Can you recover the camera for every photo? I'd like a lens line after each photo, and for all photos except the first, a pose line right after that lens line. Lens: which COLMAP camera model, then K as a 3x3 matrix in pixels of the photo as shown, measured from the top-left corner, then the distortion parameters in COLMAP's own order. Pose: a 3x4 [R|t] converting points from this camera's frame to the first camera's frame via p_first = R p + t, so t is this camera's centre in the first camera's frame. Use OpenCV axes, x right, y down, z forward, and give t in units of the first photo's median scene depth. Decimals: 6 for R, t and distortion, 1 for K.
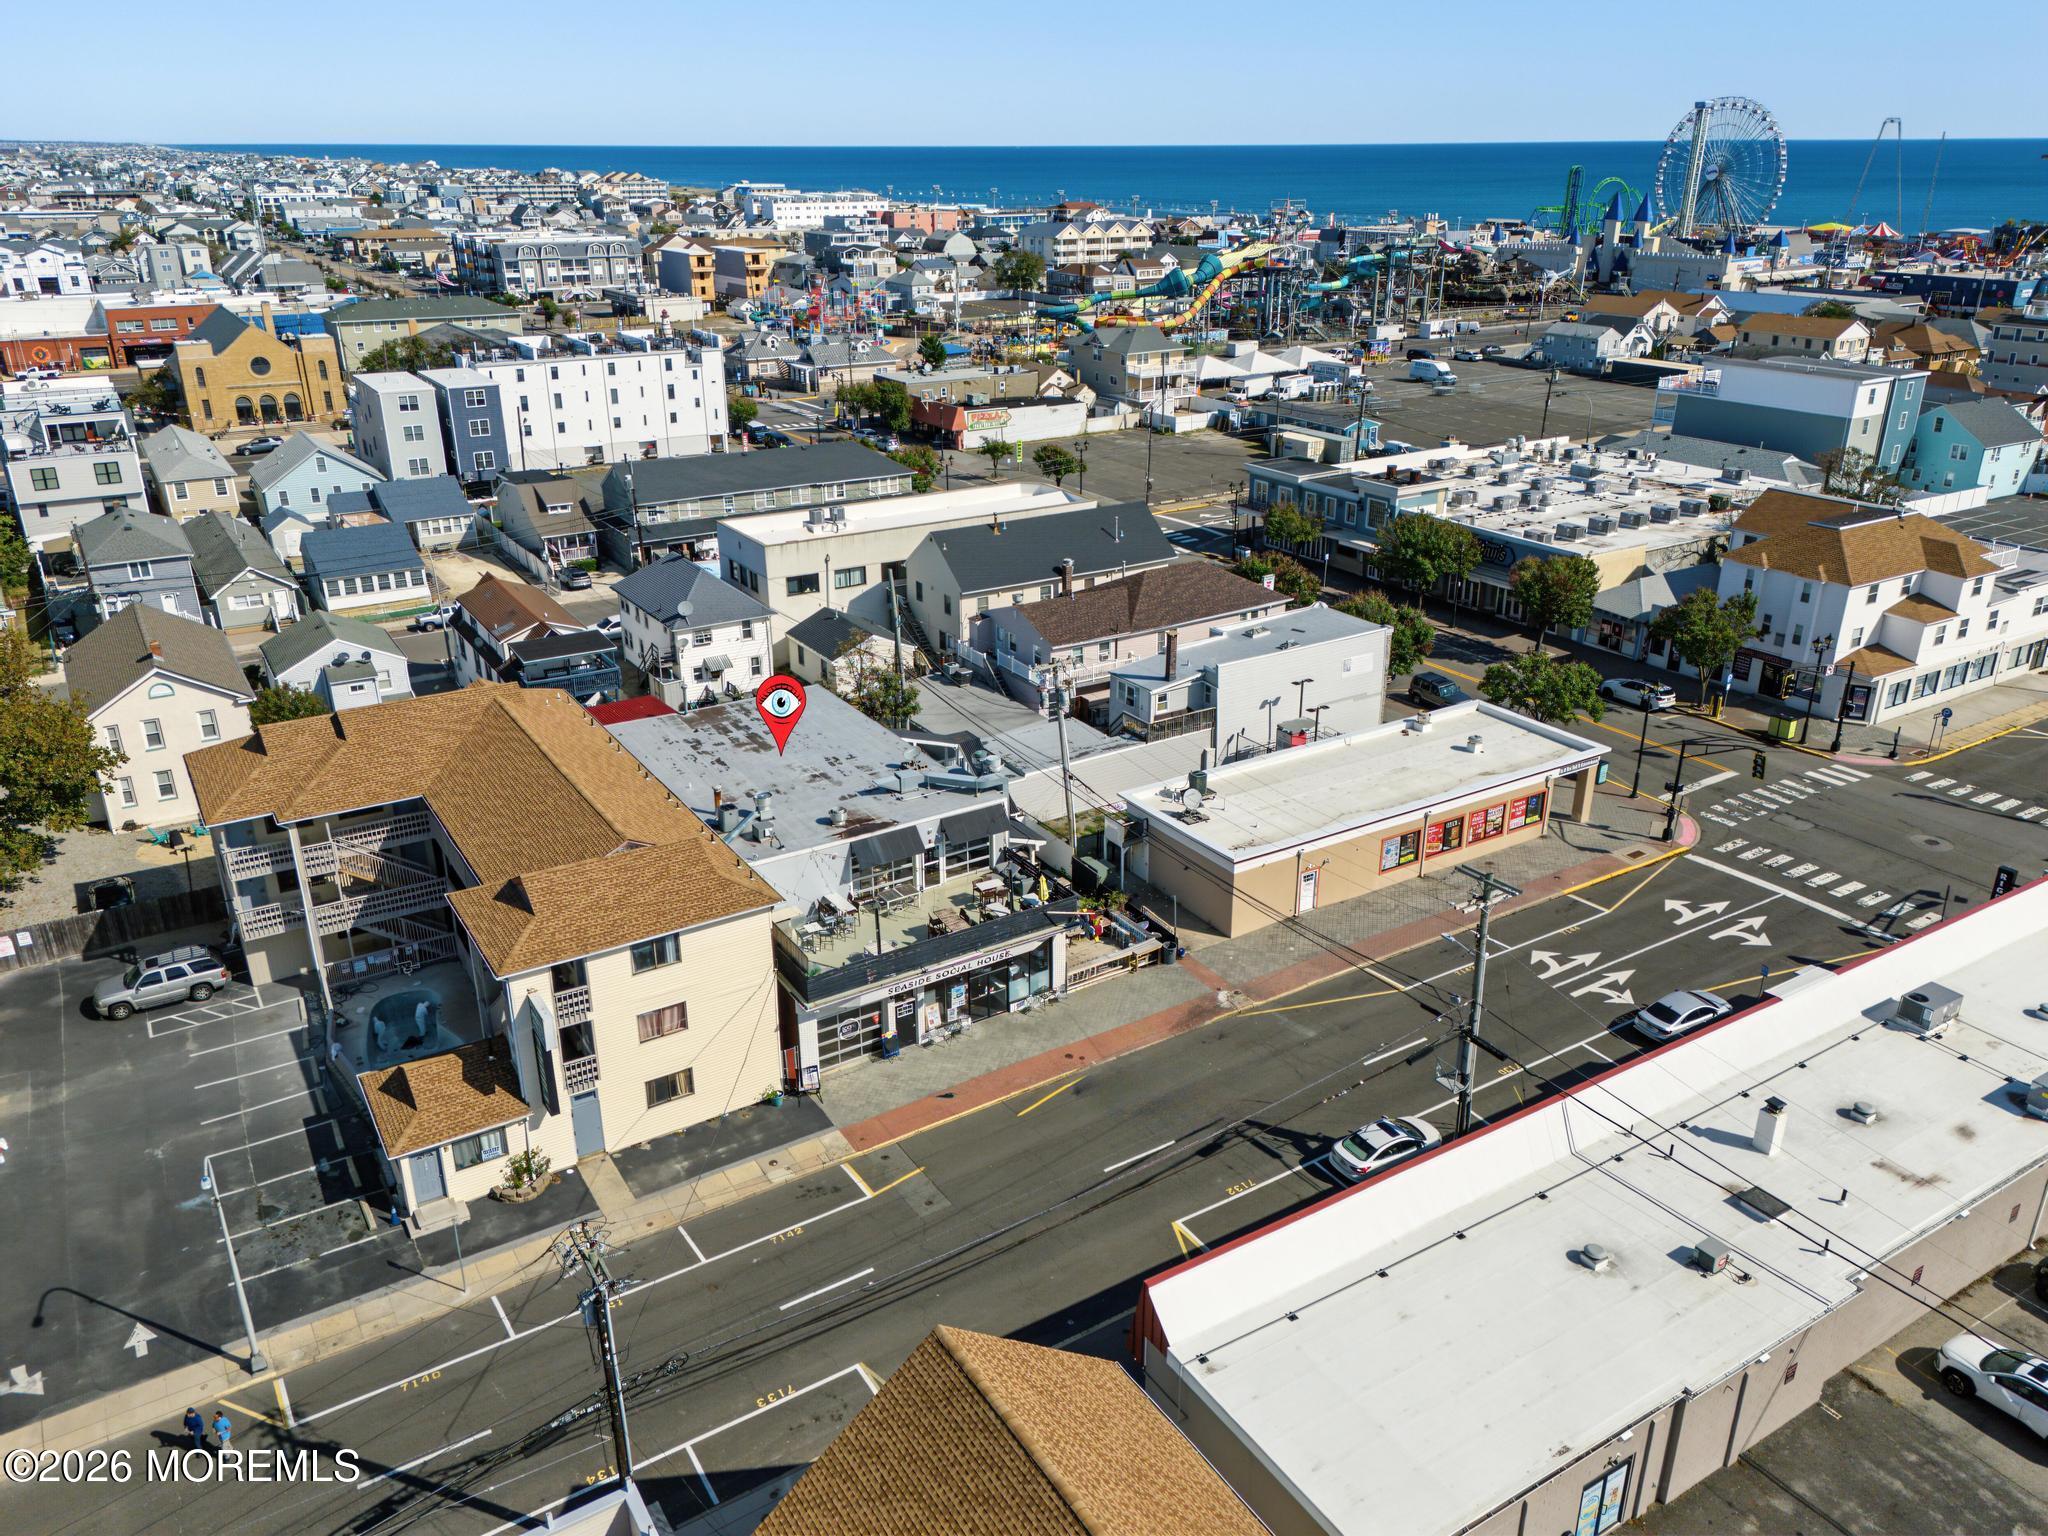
lens RADIAL K [[1501.9, 0, 1022.0], [0, 1501.9, 771.8], [0, 0, 1]] dist [0.076388, -0.074875]
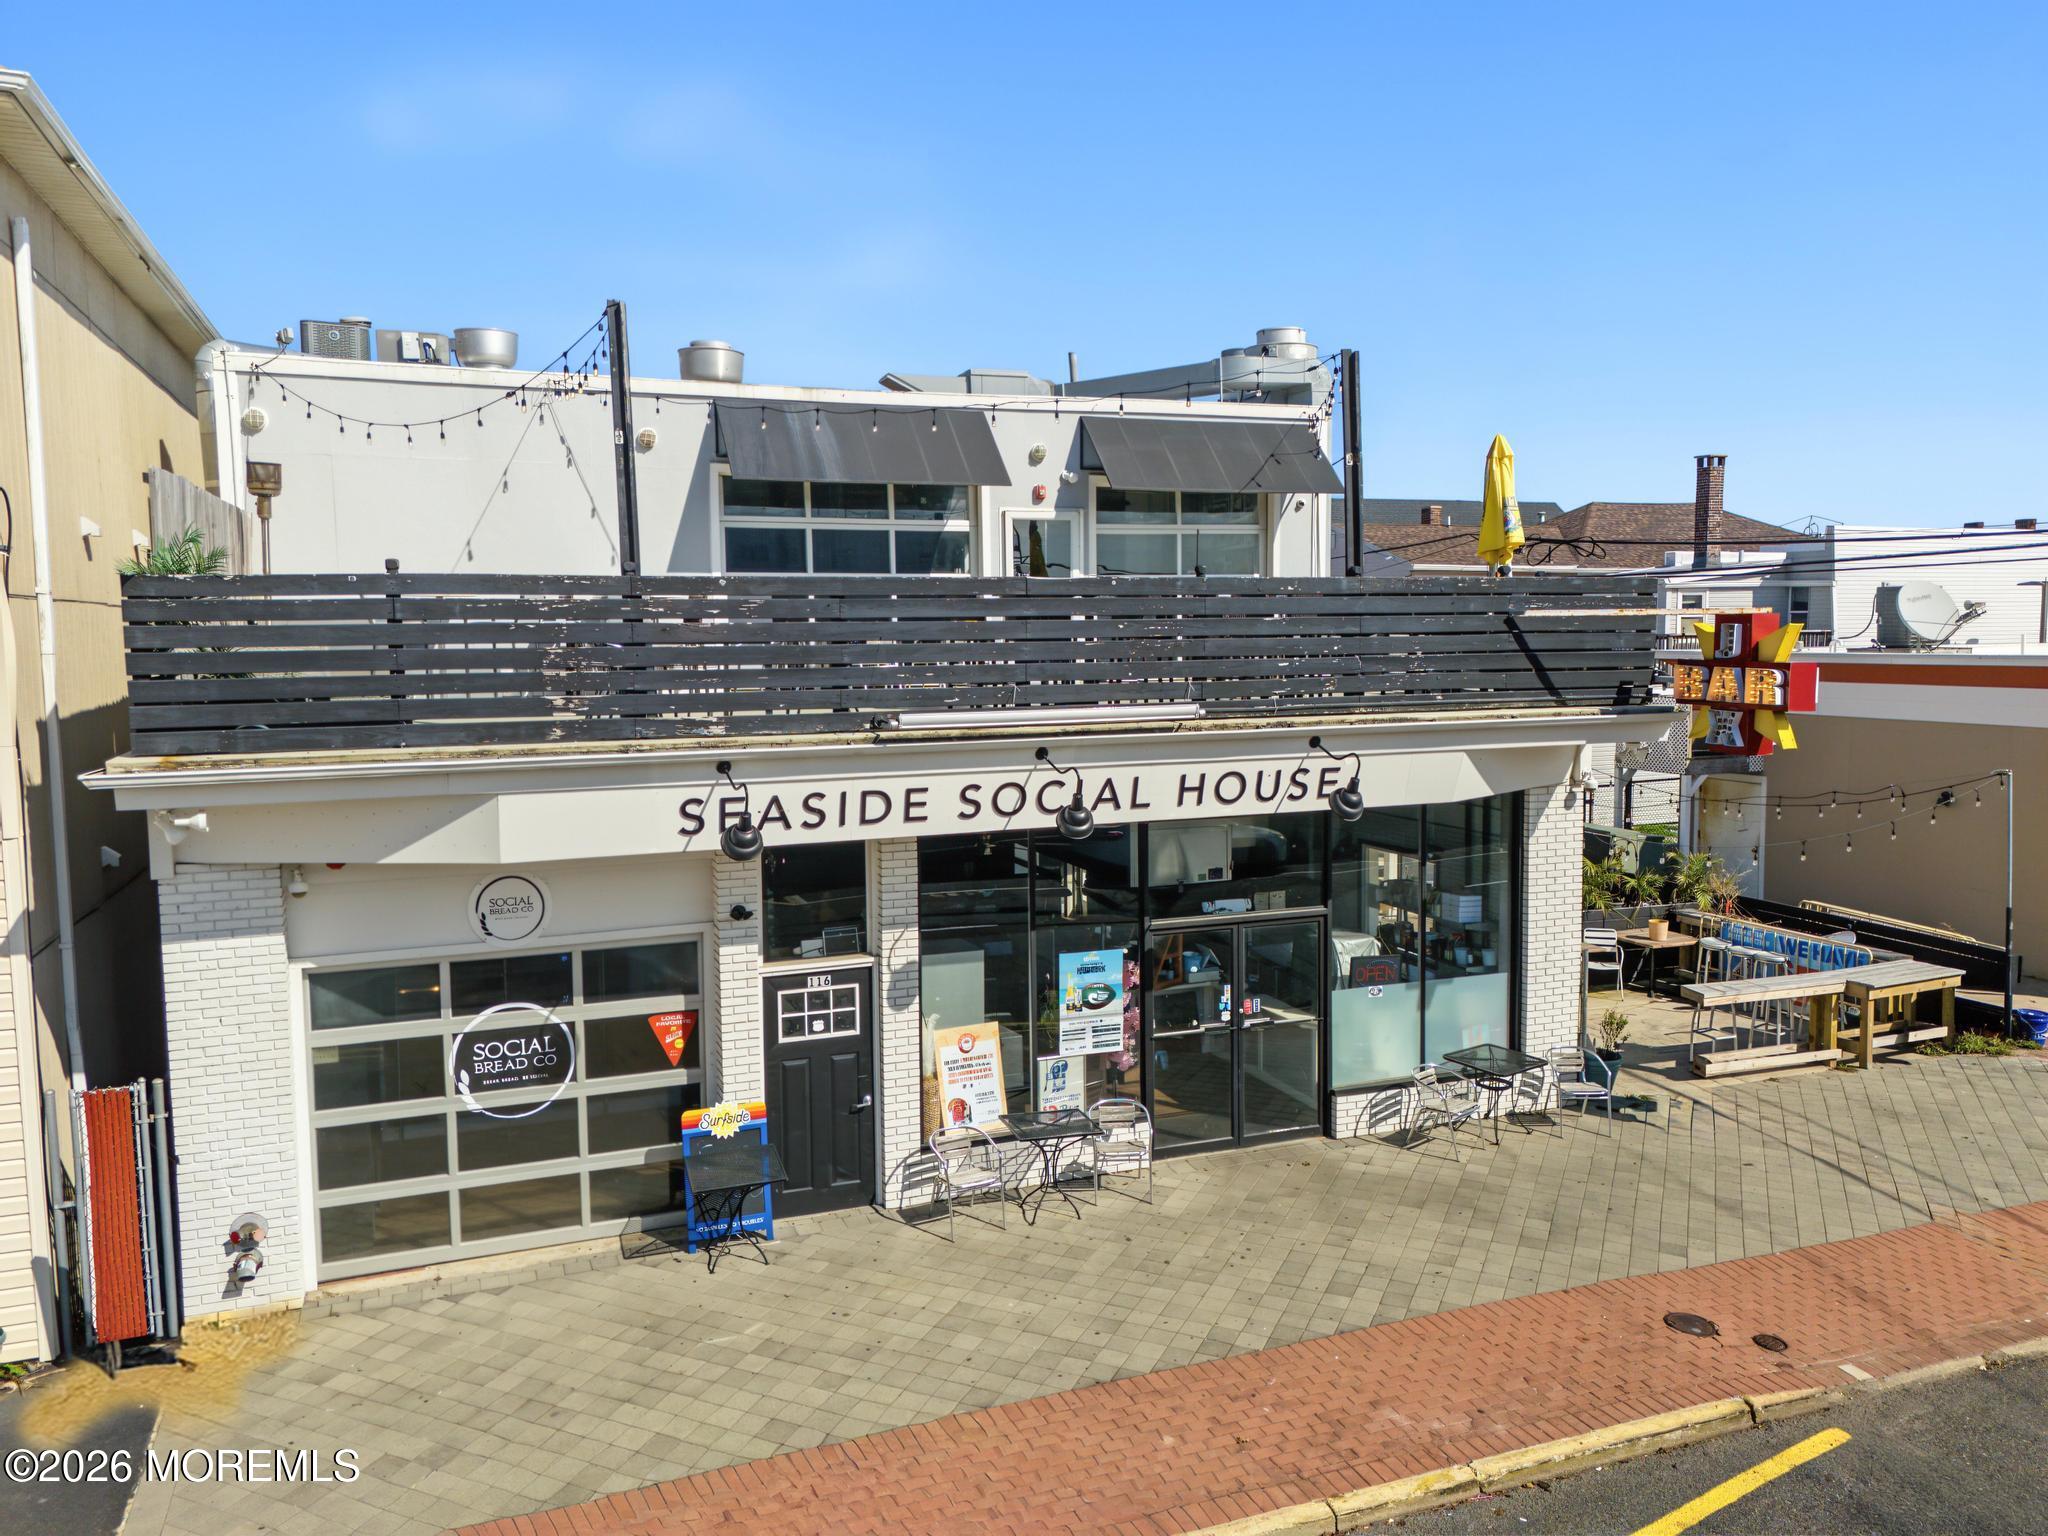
lens RADIAL K [[1501.9, 0, 1022.0], [0, 1501.9, 771.8], [0, 0, 1]] dist [0.076388, -0.074875]
pose [[0.980781, 0.012159, -0.194732, -0.010615], [-0.068665, 0.955718, -0.286163, 0.180280], [0.182629, 0.294034, 0.938185, 0.786271]]
